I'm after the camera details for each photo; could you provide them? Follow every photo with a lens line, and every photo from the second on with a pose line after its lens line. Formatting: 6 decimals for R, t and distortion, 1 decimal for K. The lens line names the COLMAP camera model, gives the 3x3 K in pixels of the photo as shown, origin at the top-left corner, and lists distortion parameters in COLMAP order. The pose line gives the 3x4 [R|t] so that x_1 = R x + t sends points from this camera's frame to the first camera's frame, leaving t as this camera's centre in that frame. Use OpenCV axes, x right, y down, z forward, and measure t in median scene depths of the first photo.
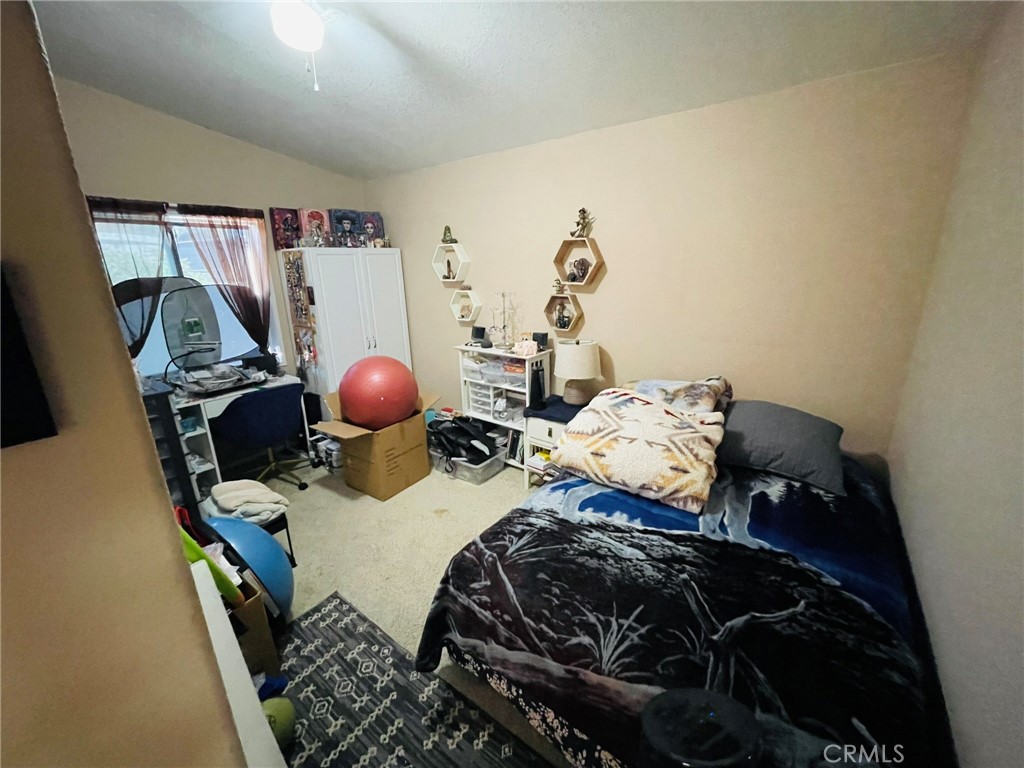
lens RADIAL K [[405.1, 0, 509.9], [0, 405.1, 381.0], [0, 0, 1]] dist [-0.011492, 0.000562]
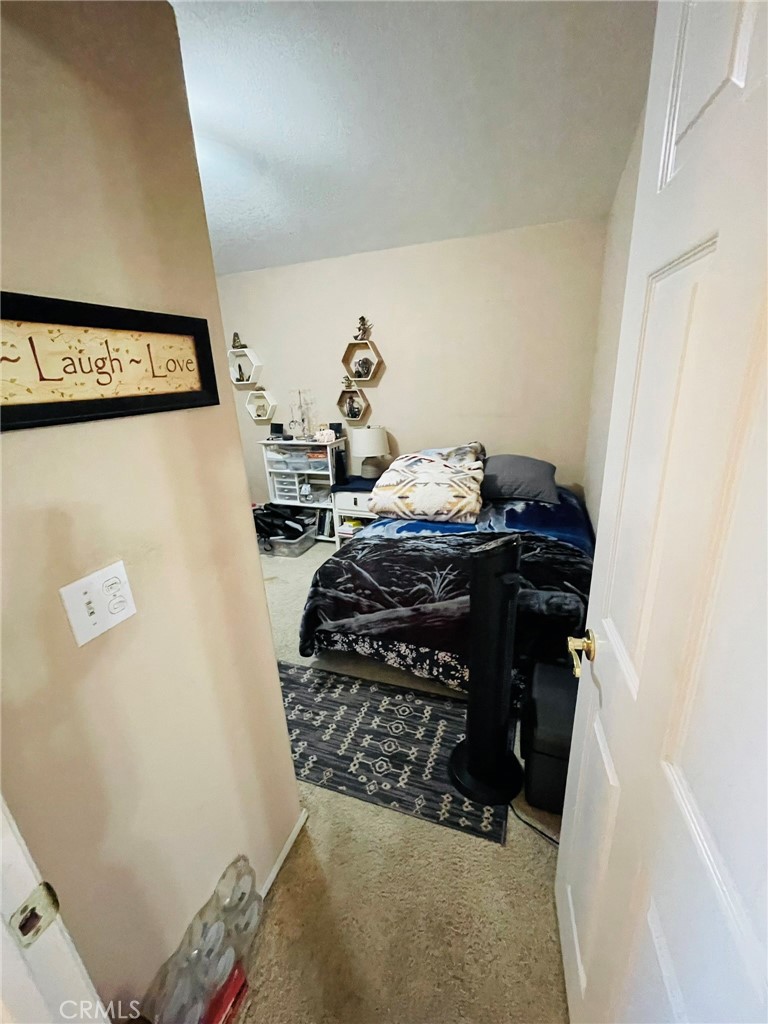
lens RADIAL K [[405.1, 0, 385.9], [0, 405.1, 512.9], [0, 0, 1]] dist [-0.011492, 0.000562]
pose [[0.956915, -0.112404, 0.267729, -0.214890], [0.103117, 0.993484, 0.048546, 0.165964], [-0.271442, -0.018847, 0.962270, -0.306204]]
